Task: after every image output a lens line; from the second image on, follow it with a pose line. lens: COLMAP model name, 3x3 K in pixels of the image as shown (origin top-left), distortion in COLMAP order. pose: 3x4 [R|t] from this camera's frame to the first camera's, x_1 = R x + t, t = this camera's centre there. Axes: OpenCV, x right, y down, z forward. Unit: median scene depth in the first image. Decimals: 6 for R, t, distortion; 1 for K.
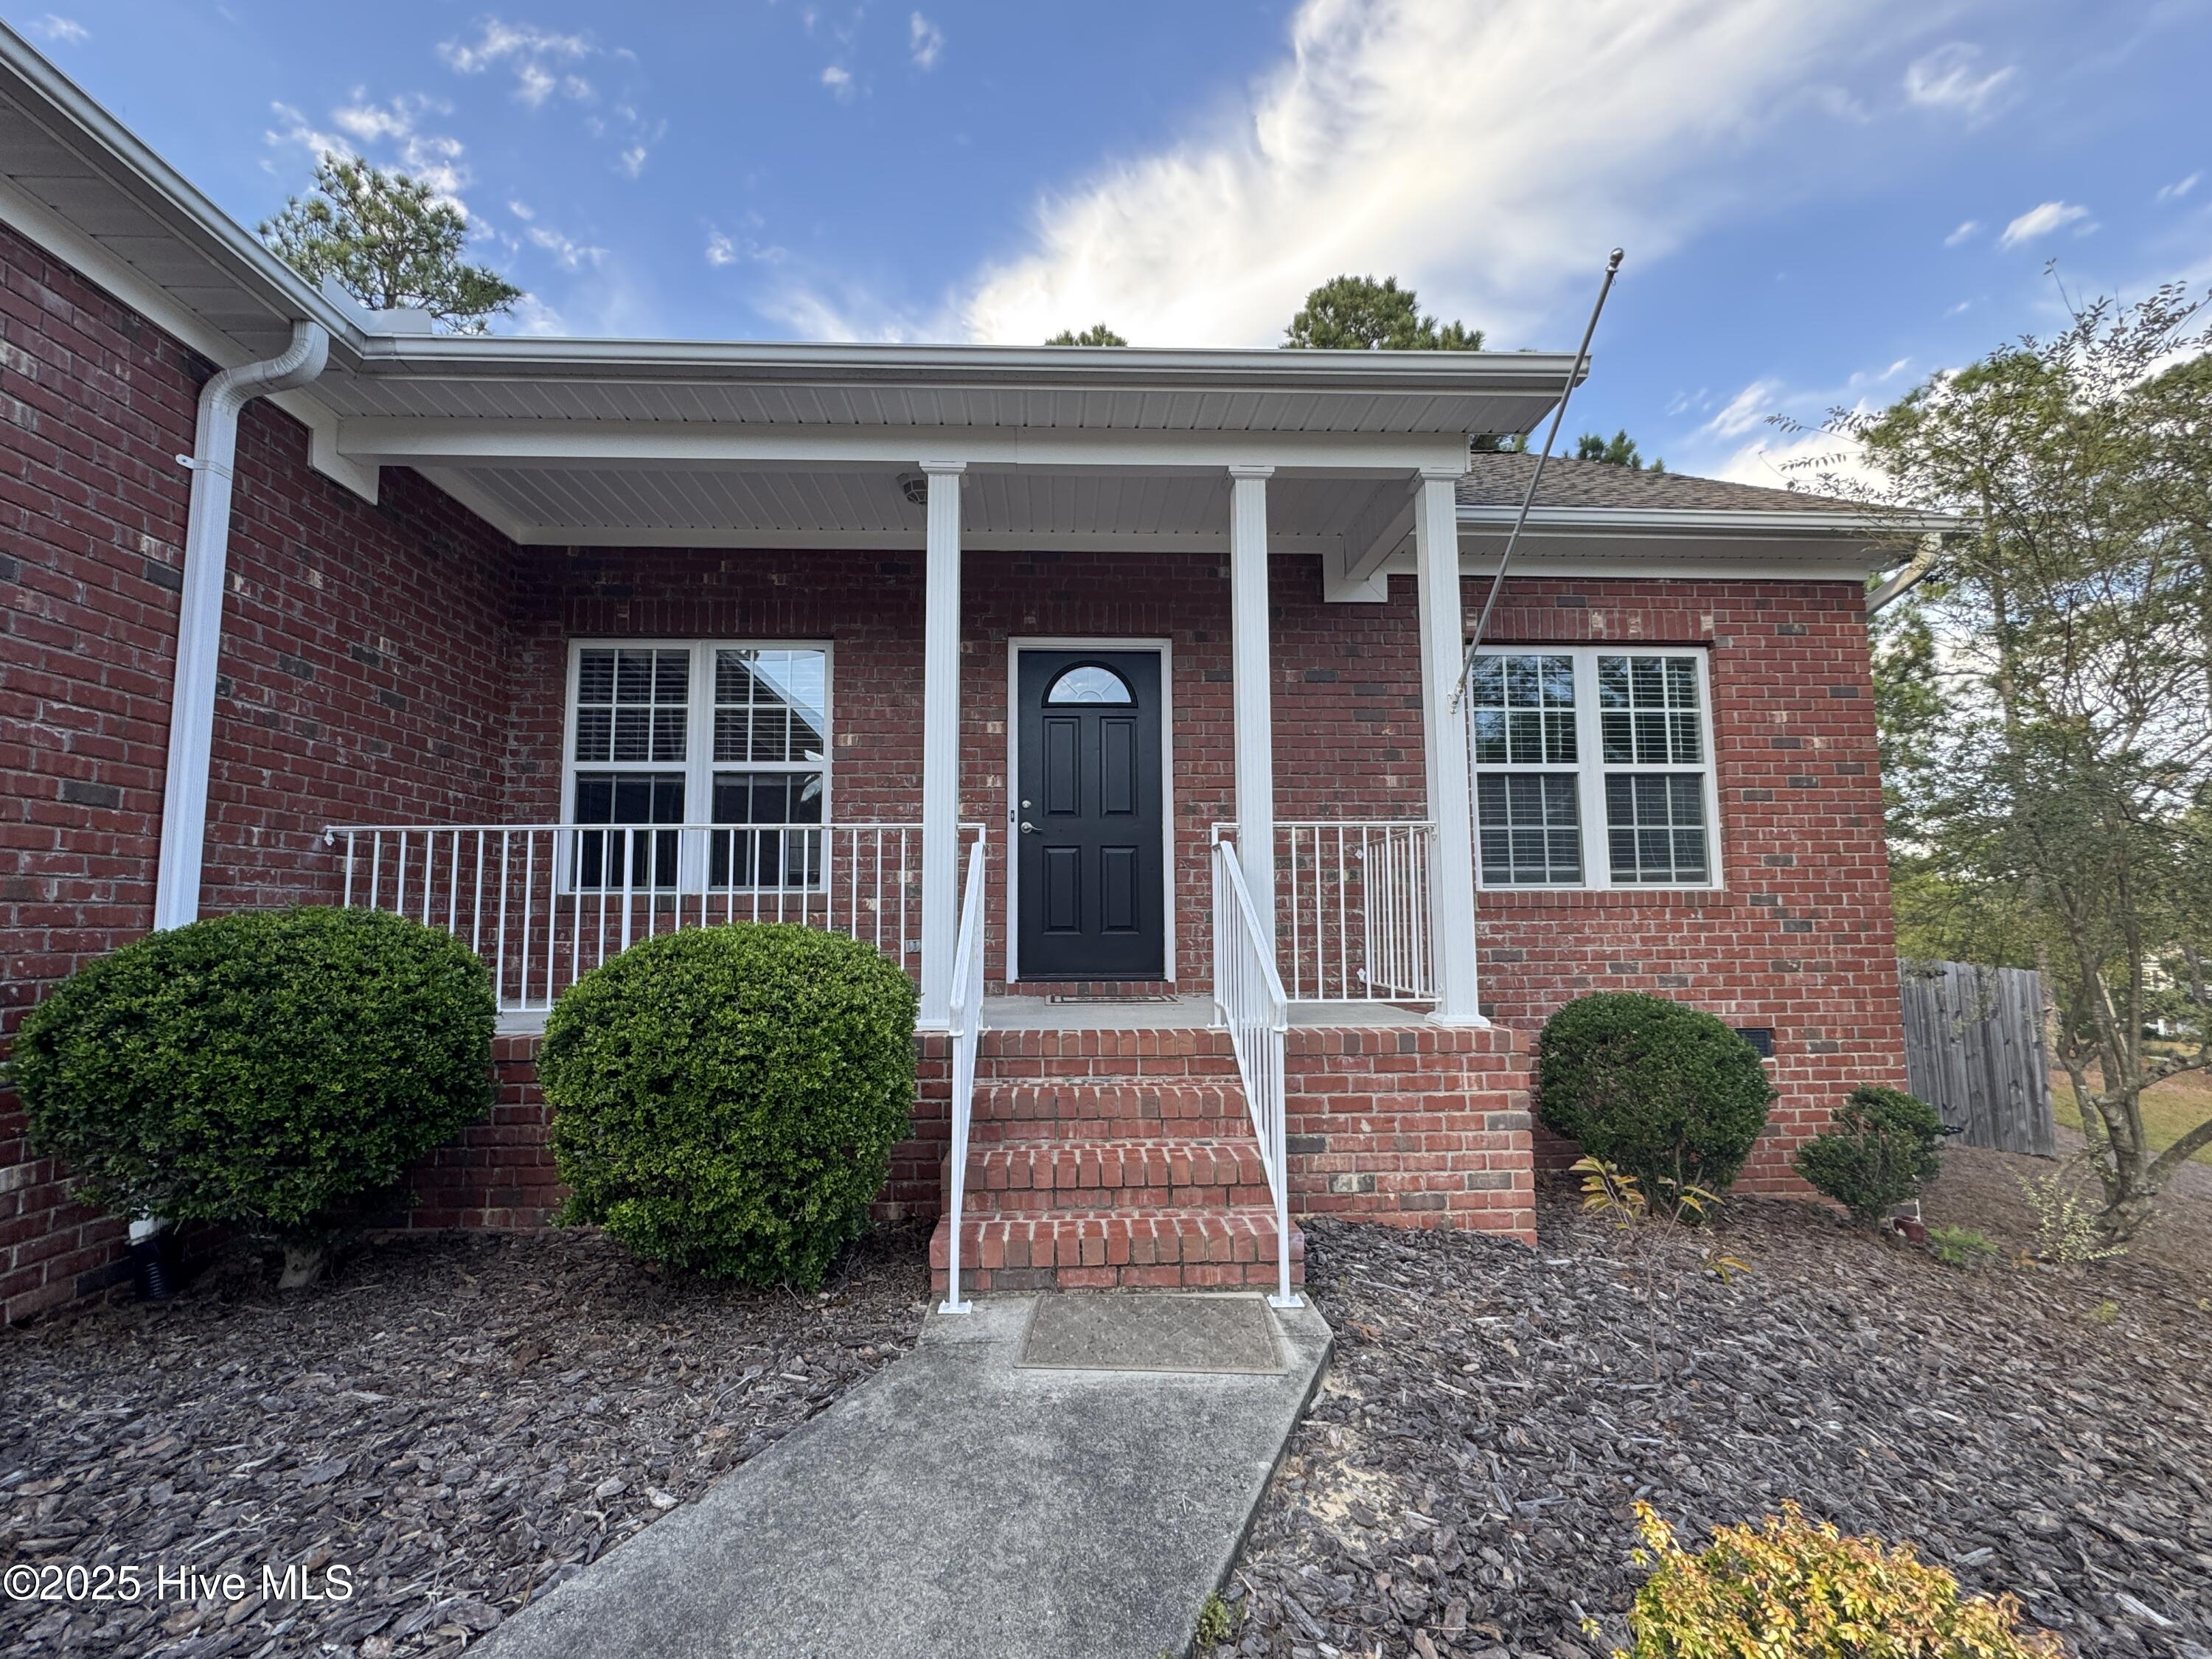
lens RADIAL K [[965.6, 0, 1106.0], [0, 965.6, 829.5], [0, 0, 1]] dist [-0.010190, -0.000013]
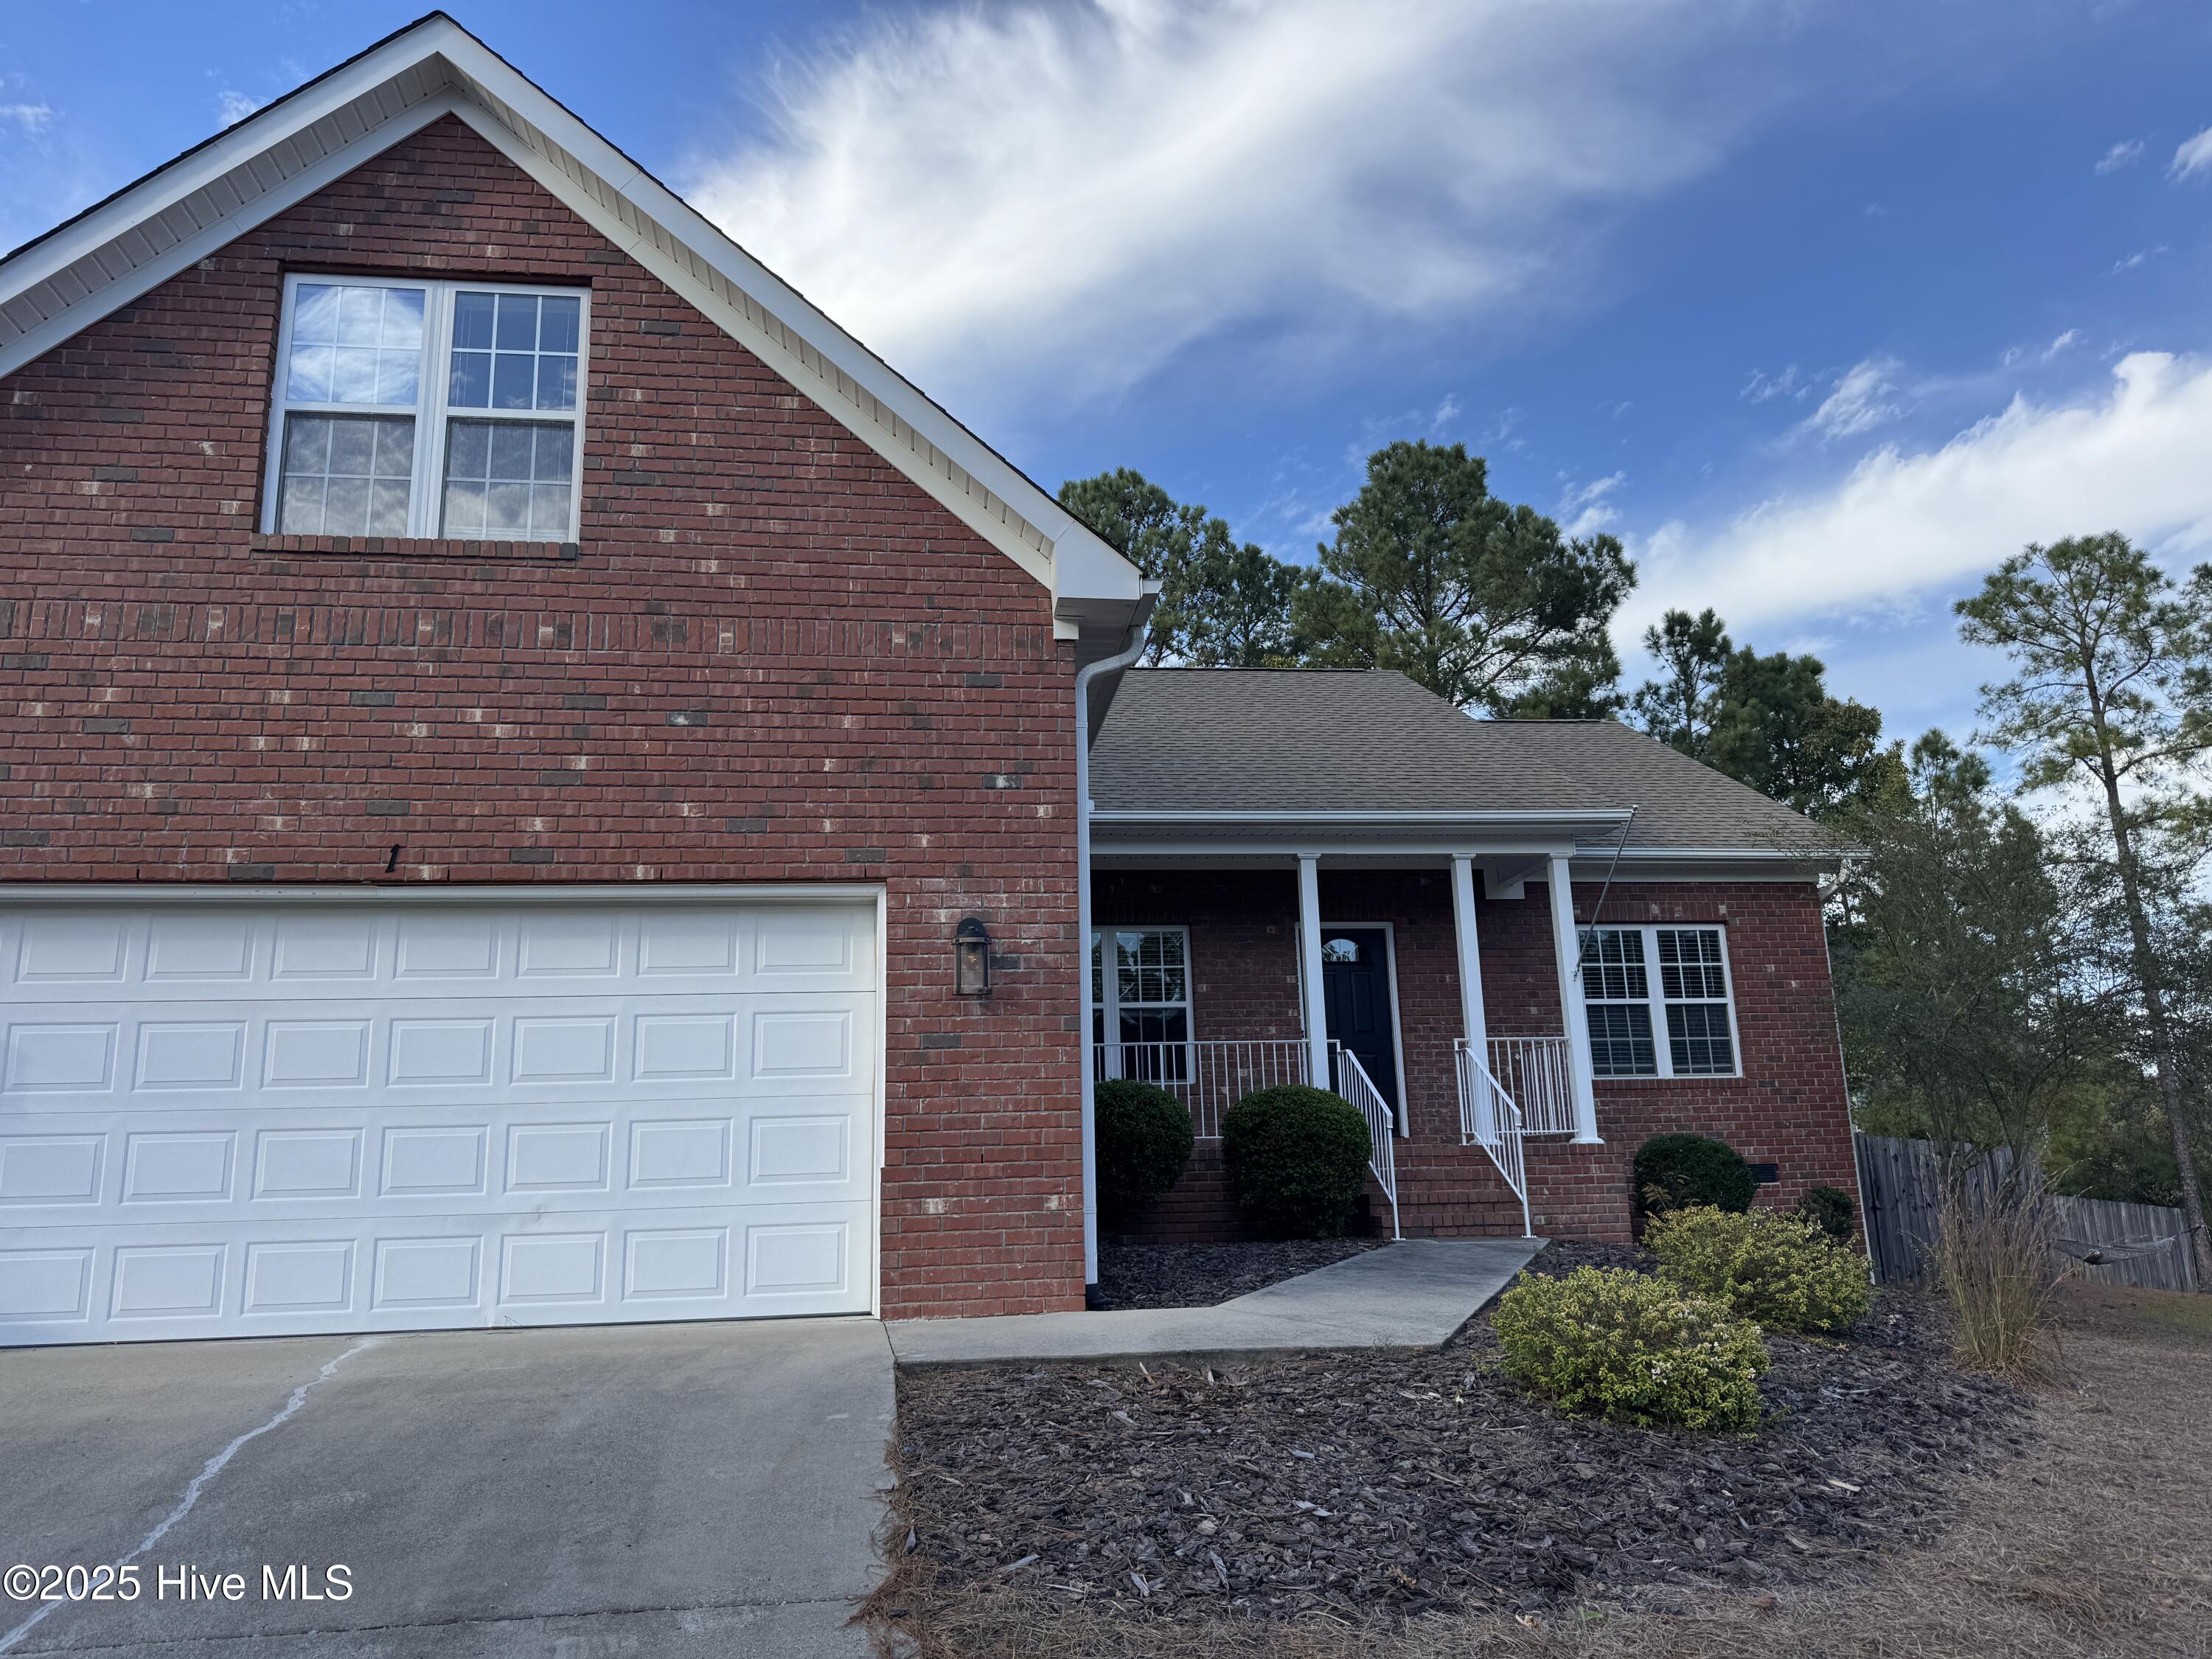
lens RADIAL K [[1562.6, 0, 1106.0], [0, 1562.6, 829.5], [0, 0, 1]] dist [0.119488, -0.232339]
pose [[0.996410, -0.001685, 0.084642, -0.634775], [0.013133, 0.990776, -0.134875, -0.004445], [-0.083634, 0.135503, 0.987241, -1.567697]]
